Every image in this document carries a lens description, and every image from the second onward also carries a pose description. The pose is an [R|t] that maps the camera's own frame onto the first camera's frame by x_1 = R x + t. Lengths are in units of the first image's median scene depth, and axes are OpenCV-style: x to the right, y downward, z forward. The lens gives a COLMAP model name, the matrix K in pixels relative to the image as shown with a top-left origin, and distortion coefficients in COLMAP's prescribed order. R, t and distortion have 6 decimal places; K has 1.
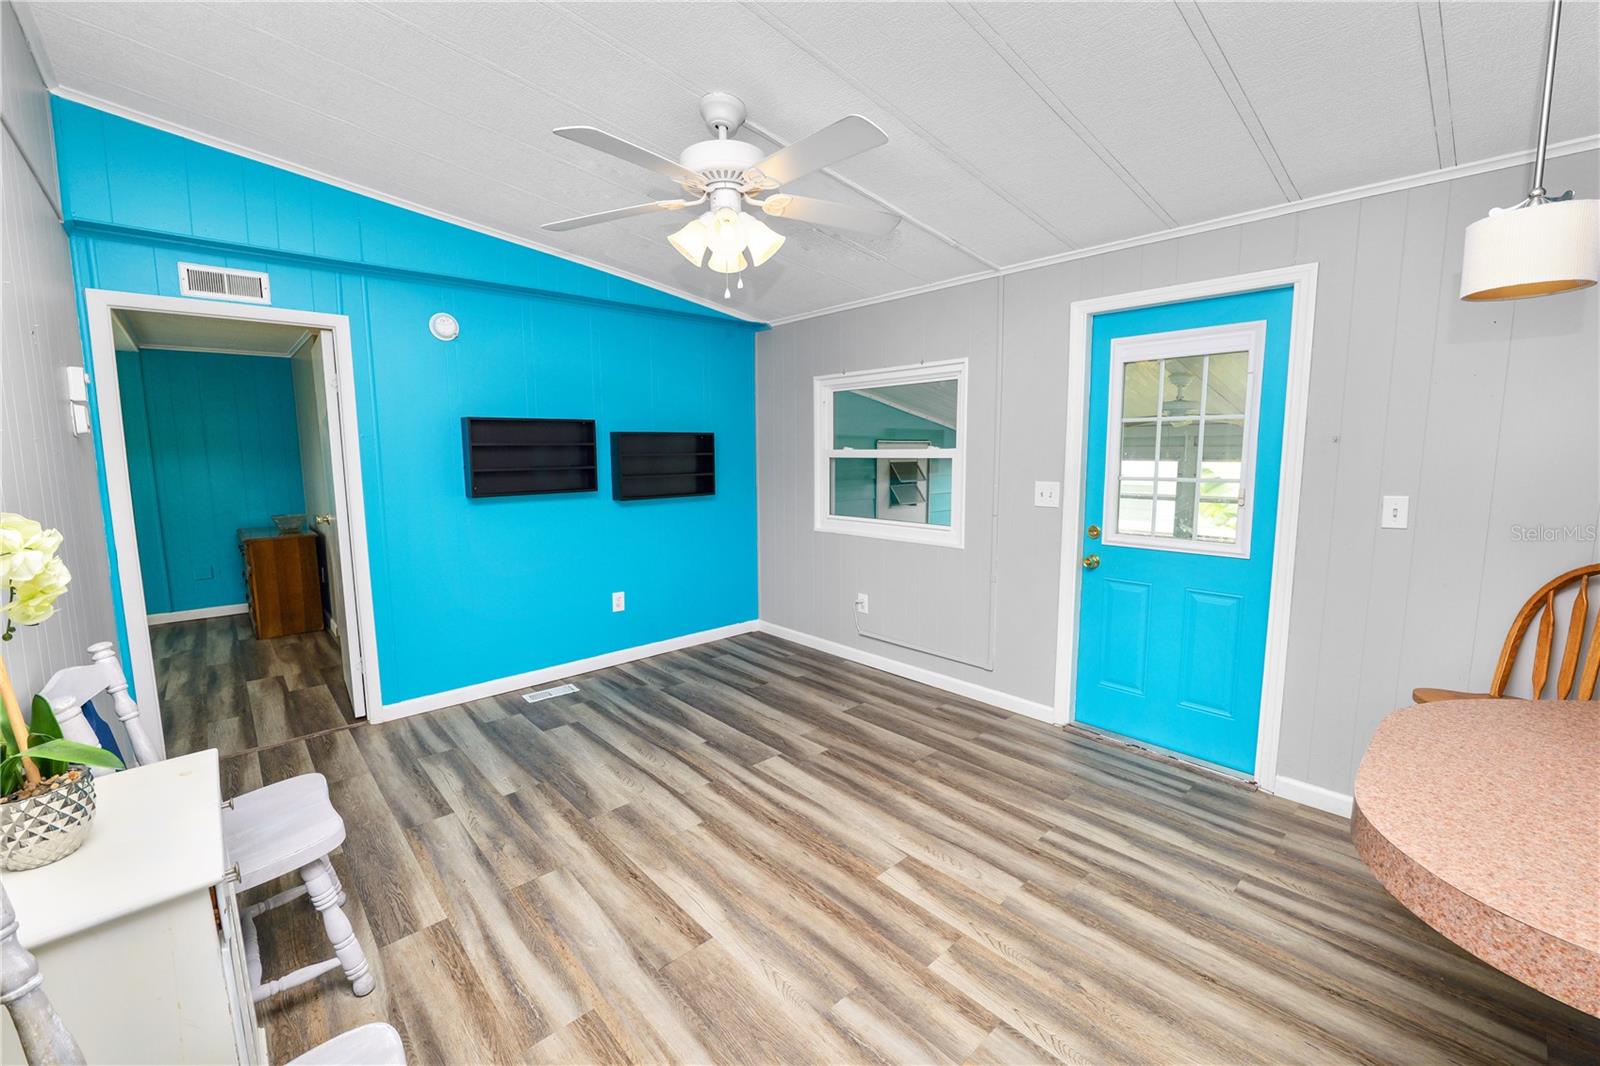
lens RADIAL K [[649.3, 0, 798.6], [0, 649.3, 530.5], [0, 0, 1]] dist [-0.012645, 0.000805]
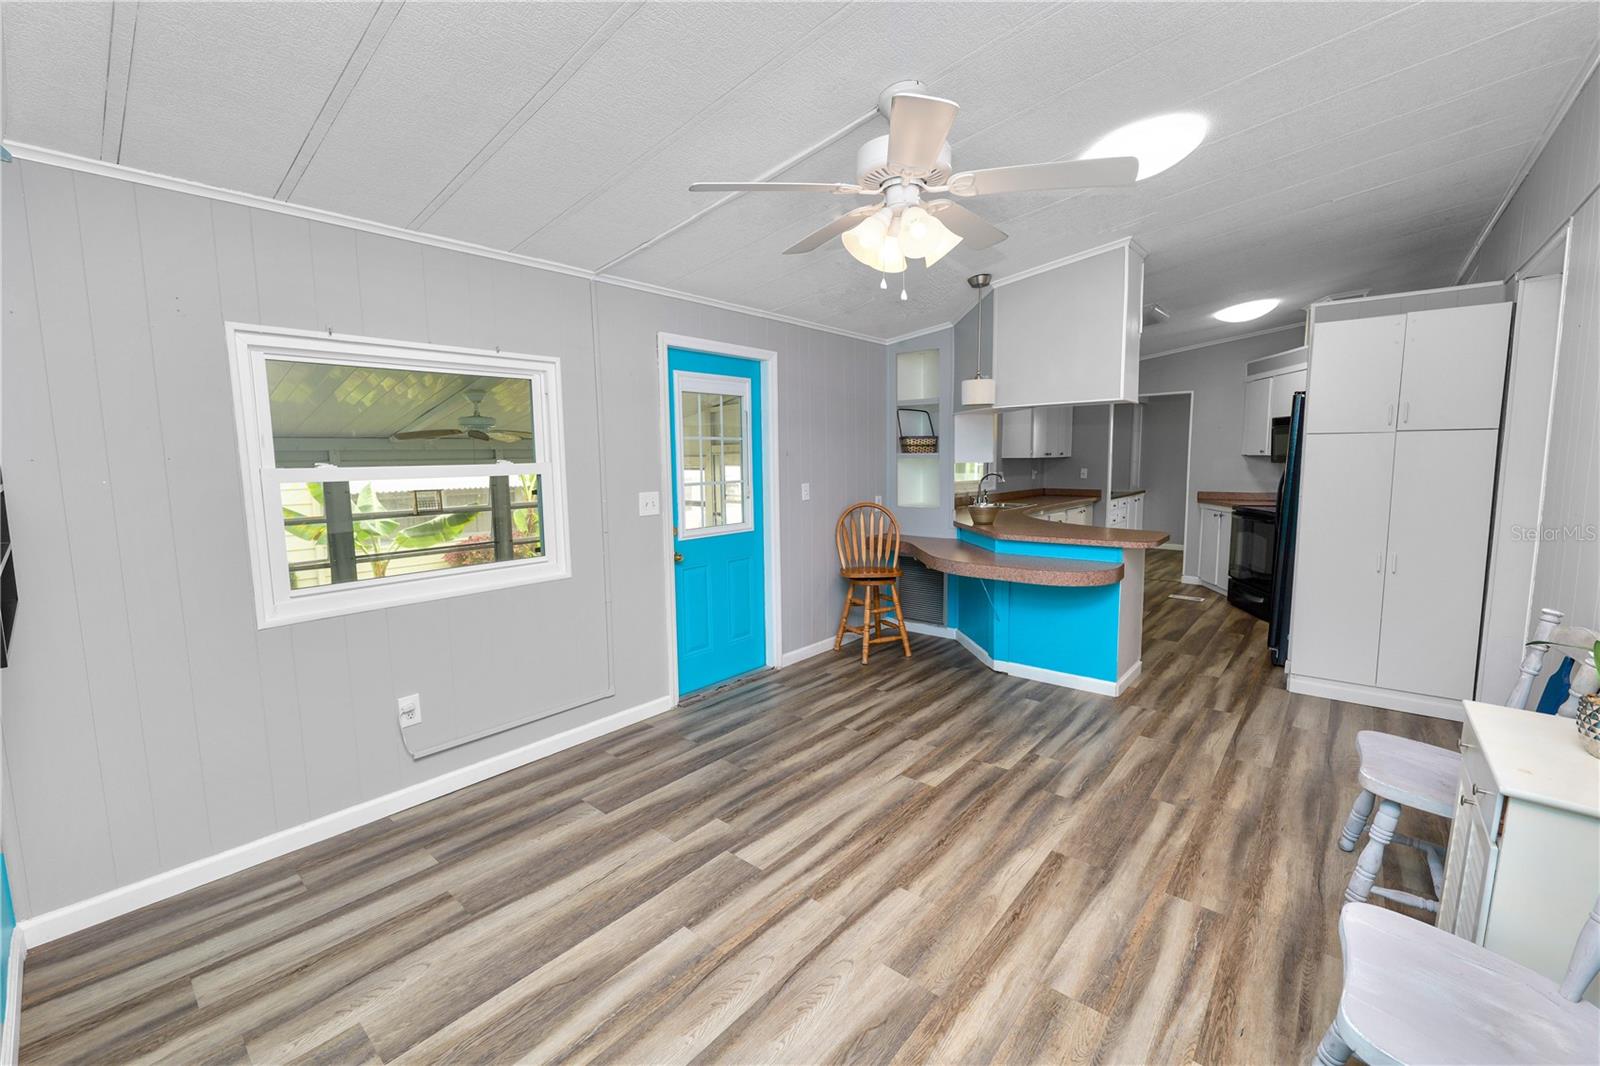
lens RADIAL K [[649.3, 0, 798.6], [0, 649.3, 530.5], [0, 0, 1]] dist [-0.012645, 0.000805]
pose [[-0.120308, -0.107543, 0.986894, -0.957694], [0.134309, 0.983212, 0.123515, -0.150772], [-0.983609, 0.147409, -0.103845, 1.177798]]
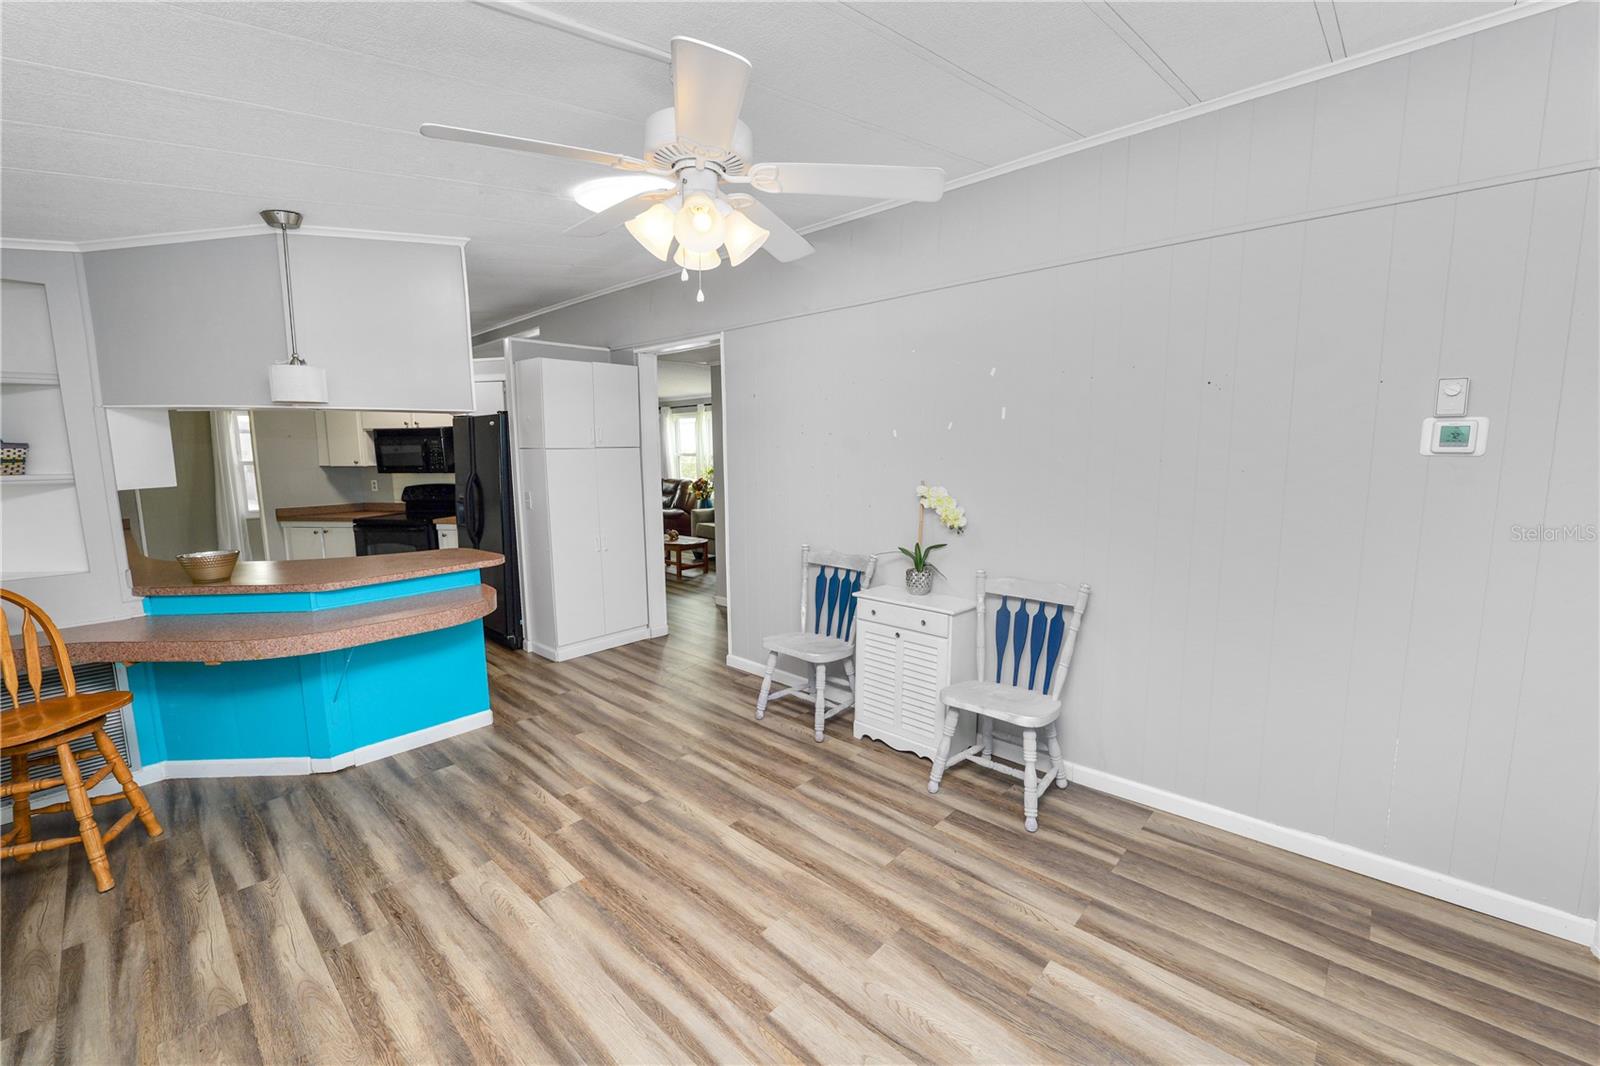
lens RADIAL K [[653.9, 0, 796.6], [0, 653.9, 528.5], [0, 0, 1]] dist [-0.010693, 0.000425]
pose [[-0.996709, 0.025389, -0.076987, -0.145064], [0.005711, 0.969320, 0.245735, -0.257498], [0.080864, 0.244486, -0.966275, 1.713526]]
